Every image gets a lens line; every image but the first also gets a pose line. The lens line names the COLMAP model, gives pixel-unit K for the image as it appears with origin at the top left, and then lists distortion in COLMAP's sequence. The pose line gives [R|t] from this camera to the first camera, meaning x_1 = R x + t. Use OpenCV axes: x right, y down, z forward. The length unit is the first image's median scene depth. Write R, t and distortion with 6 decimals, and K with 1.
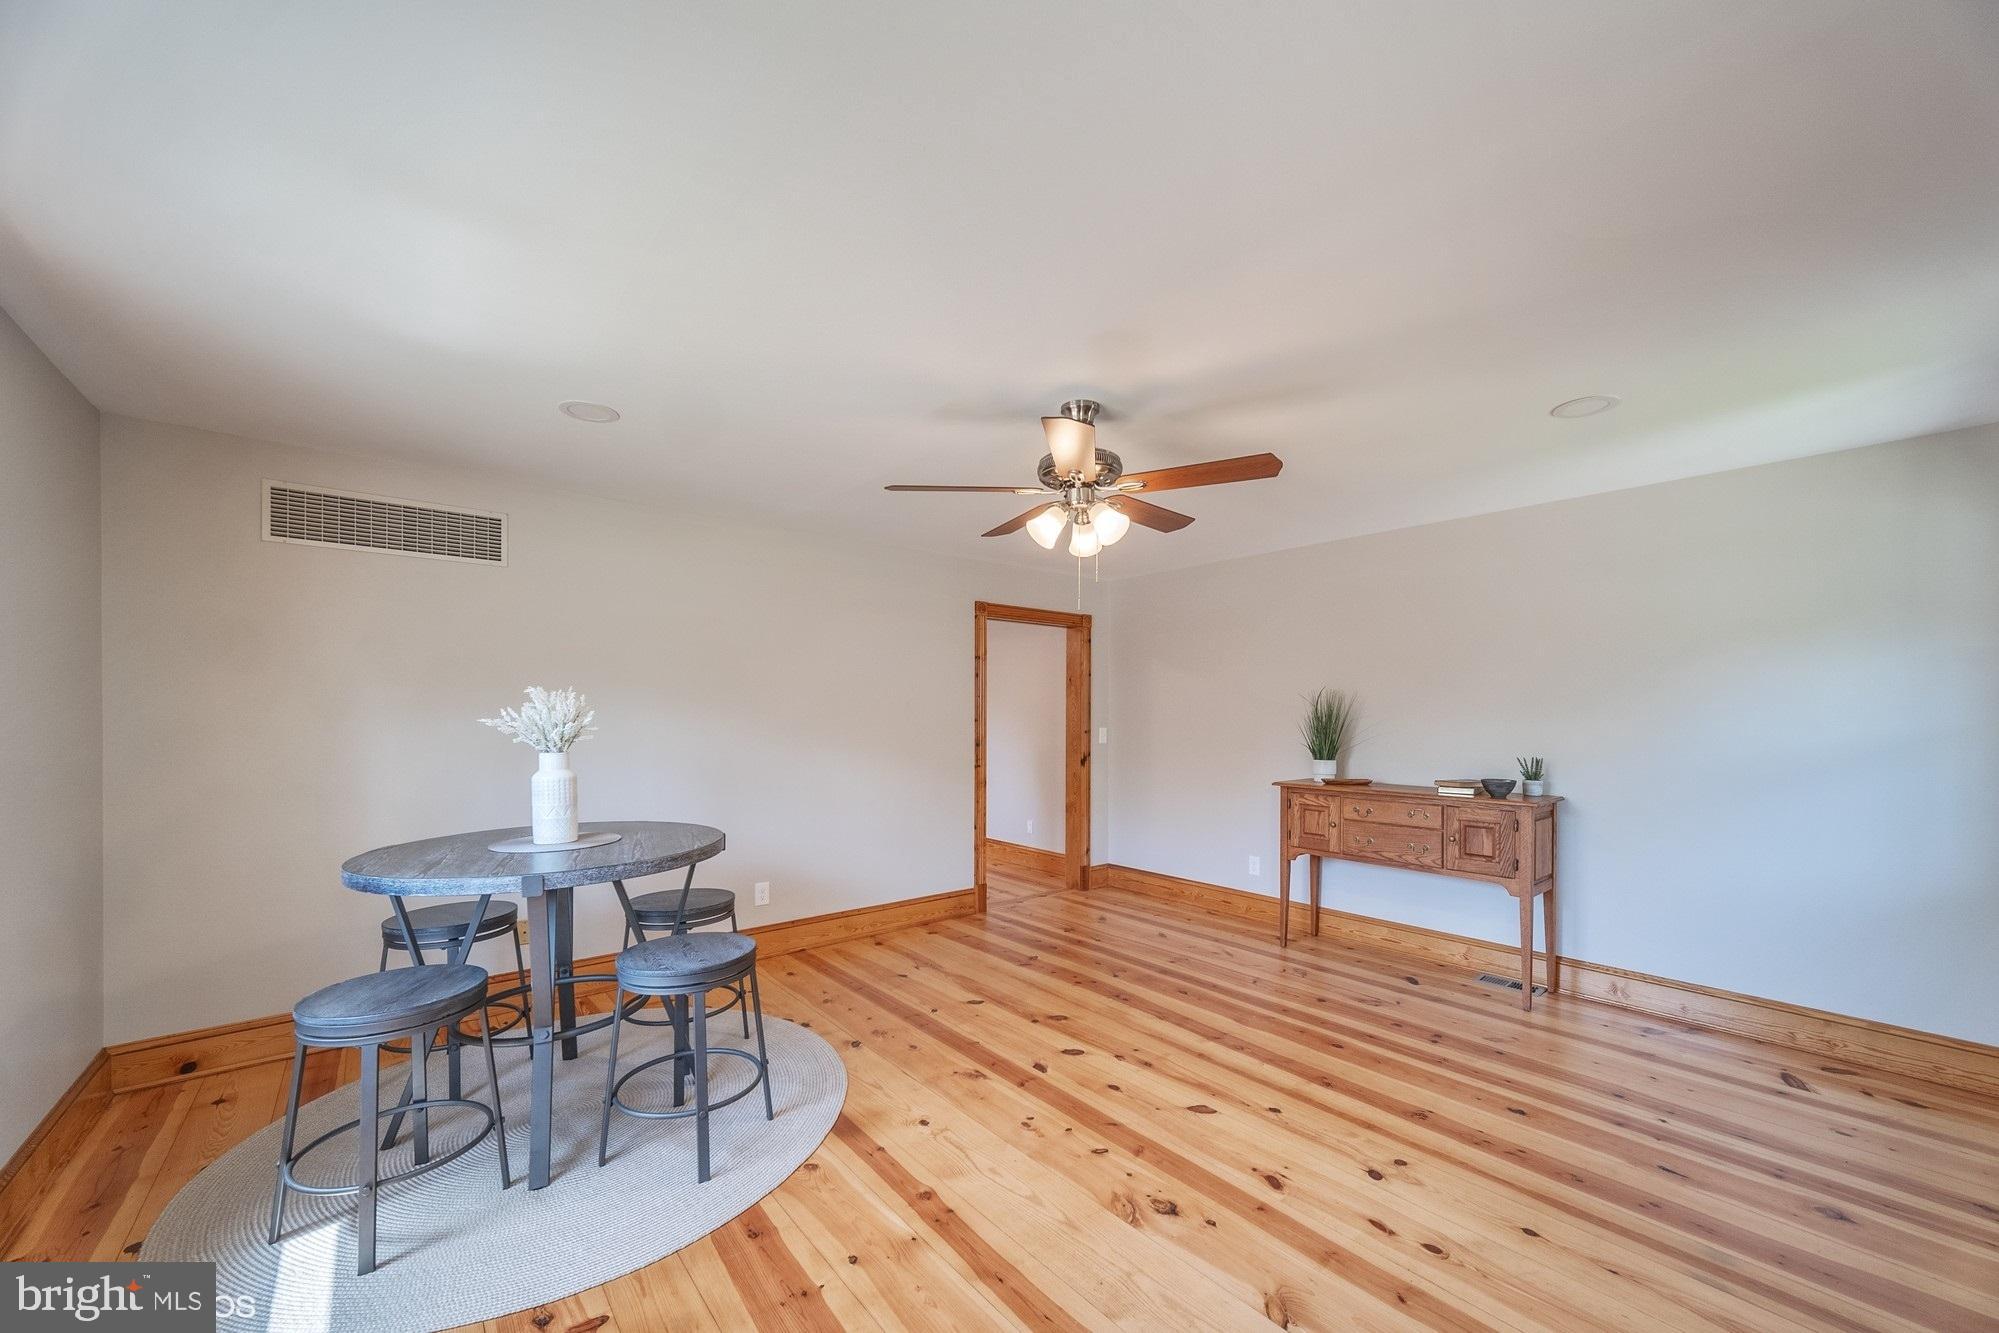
lens RADIAL K [[754.1, 0, 1027.7], [0, 754.1, 707.8], [0, 0, 1]] dist [0.000404, -0.000026]
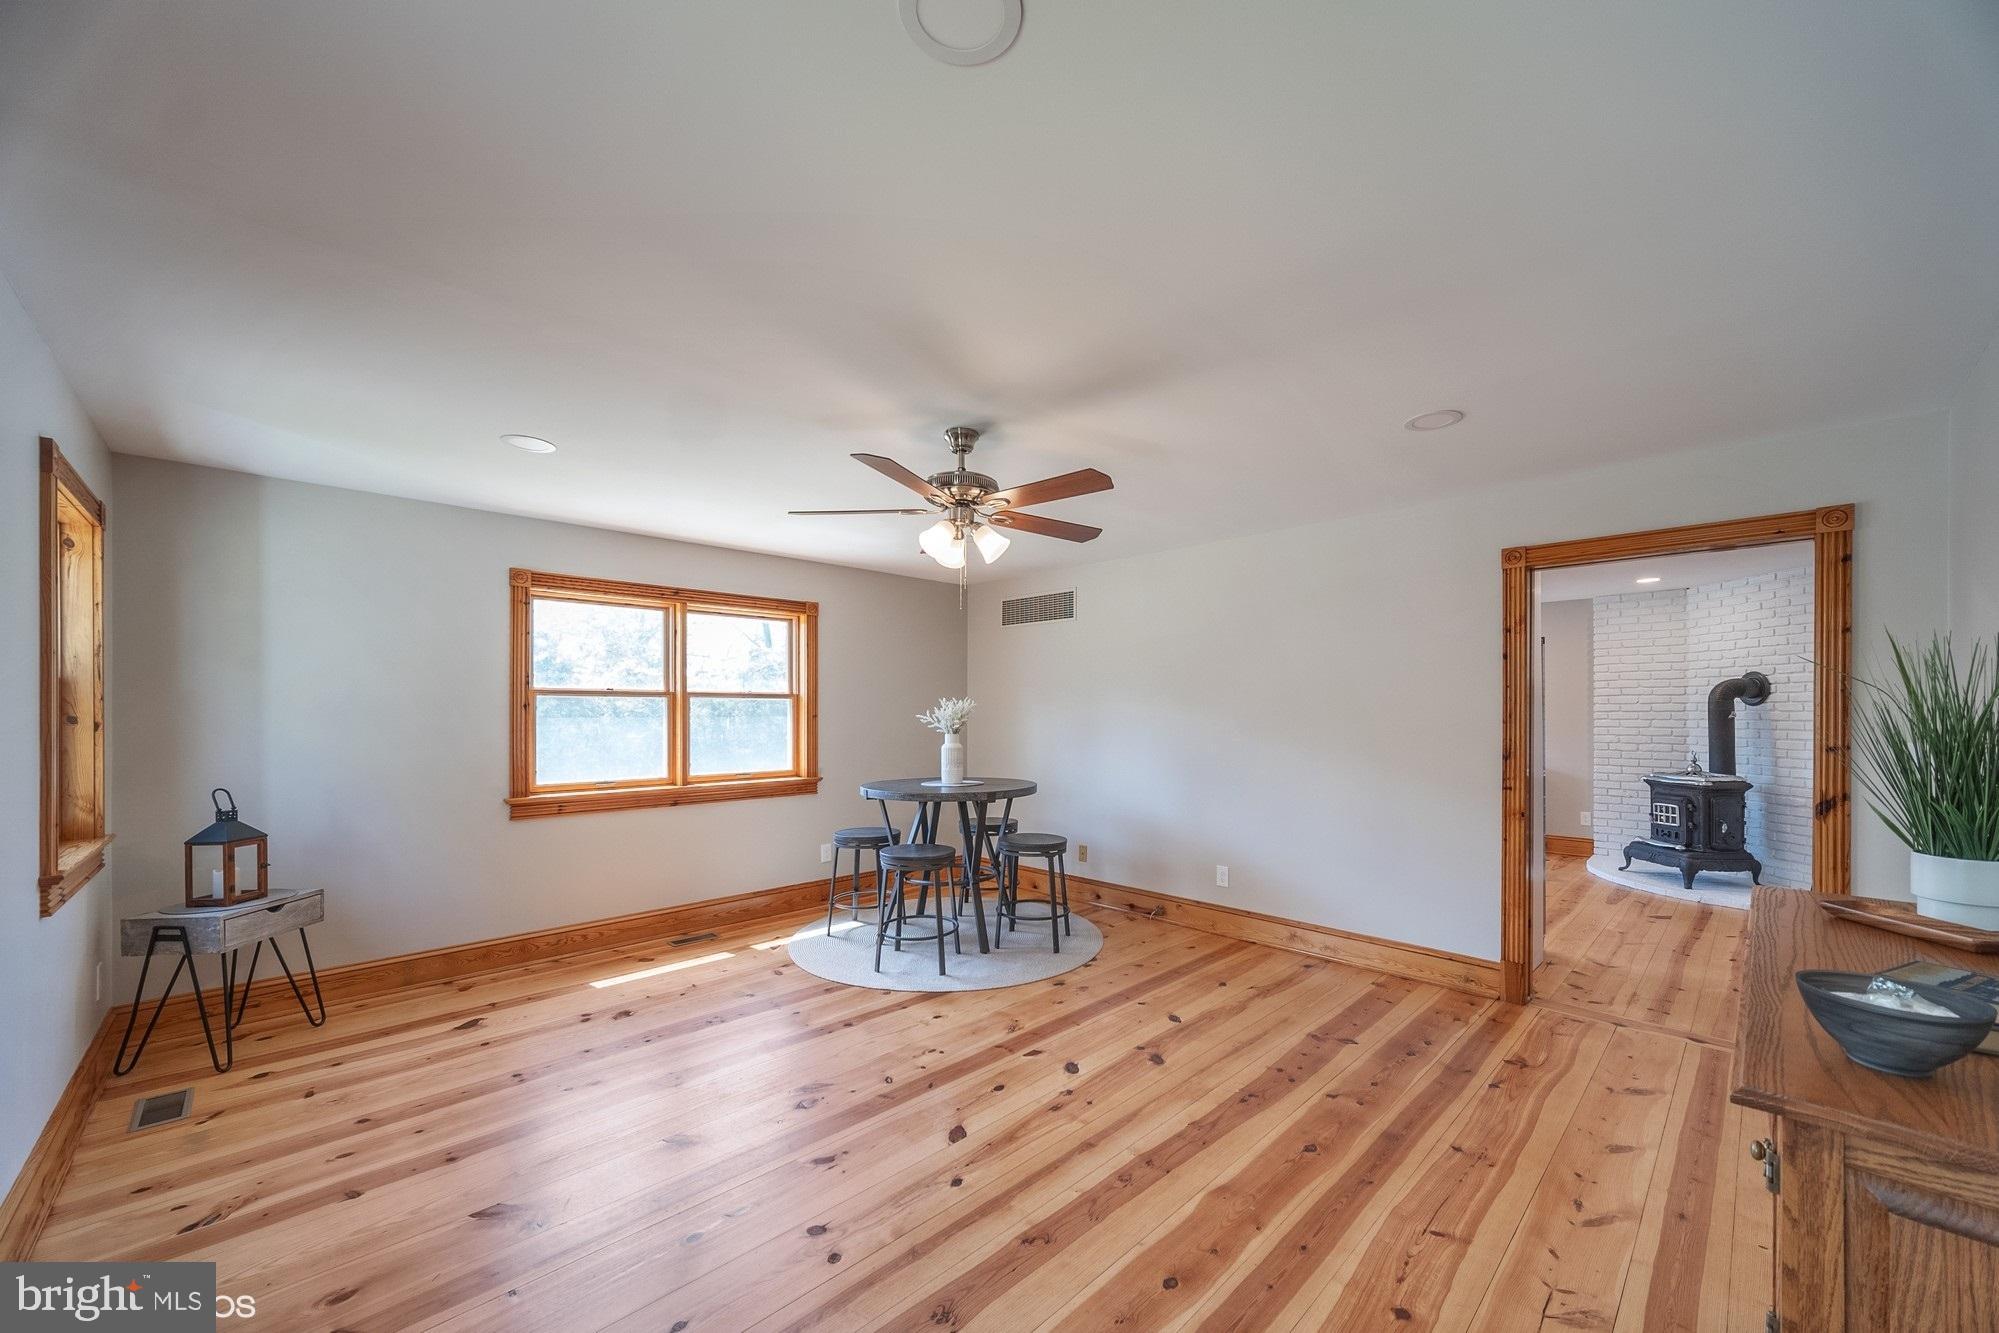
lens RADIAL K [[751.8, 0, 1007.0], [0, 751.8, 695.9], [0, 0, 1]] dist [0.000875, -0.000060]
pose [[0.067931, -0.027177, -0.997320, 0.993116], [0.008857, 0.999606, -0.026636, 0.014349], [0.997651, -0.007024, 0.068145, 0.845064]]
